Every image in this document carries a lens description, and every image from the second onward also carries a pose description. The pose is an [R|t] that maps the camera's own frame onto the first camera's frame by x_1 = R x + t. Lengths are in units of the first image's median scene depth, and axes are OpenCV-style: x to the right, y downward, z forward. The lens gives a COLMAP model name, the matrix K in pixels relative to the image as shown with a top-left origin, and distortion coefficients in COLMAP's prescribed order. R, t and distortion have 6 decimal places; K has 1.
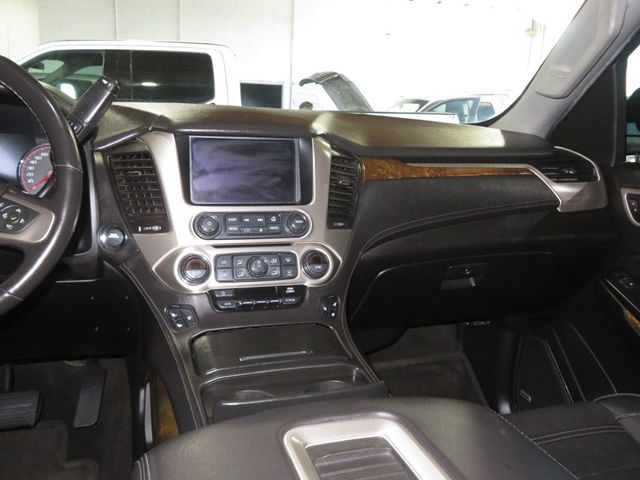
lens RADIAL K [[550.4, 0, 322.0], [0, 550.4, 237.1], [0, 0, 1]] dist [-0.024727, 0.019796]
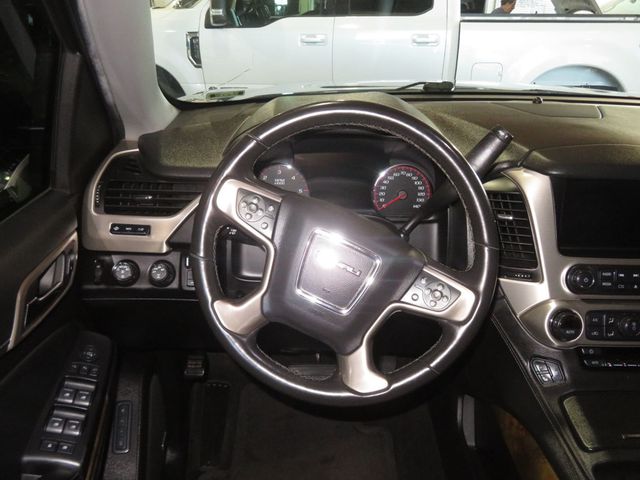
lens RADIAL K [[550.4, 0, 314.9], [0, 550.4, 236.8], [0, 0, 1]] dist [-0.024727, 0.019796]
pose [[0.946185, 0.110697, -0.304104, -0.348847], [-0.052243, 0.979602, 0.194038, -0.243724], [0.319380, -0.167709, 0.932668, -0.023974]]
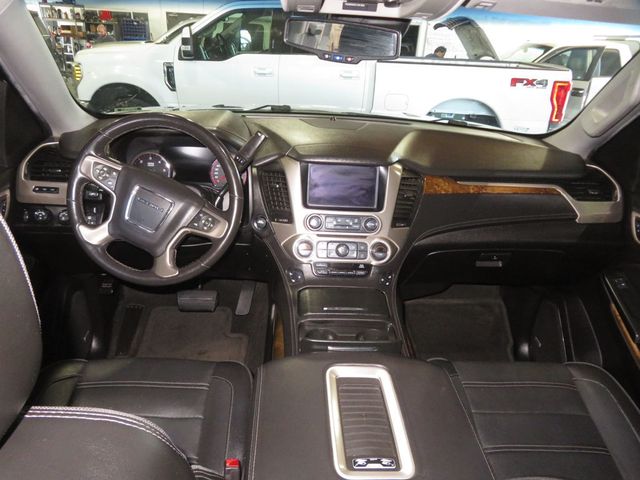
lens RADIAL K [[446.9, 0, 322.7], [0, 446.9, 239.0], [0, 0, 1]] dist [-0.004611, 0.005001]
pose [[0.963864, 0.126198, -0.234605, 0.126978], [-0.078846, 0.976358, 0.201265, -0.231548], [0.254458, -0.175495, 0.951027, -0.255007]]
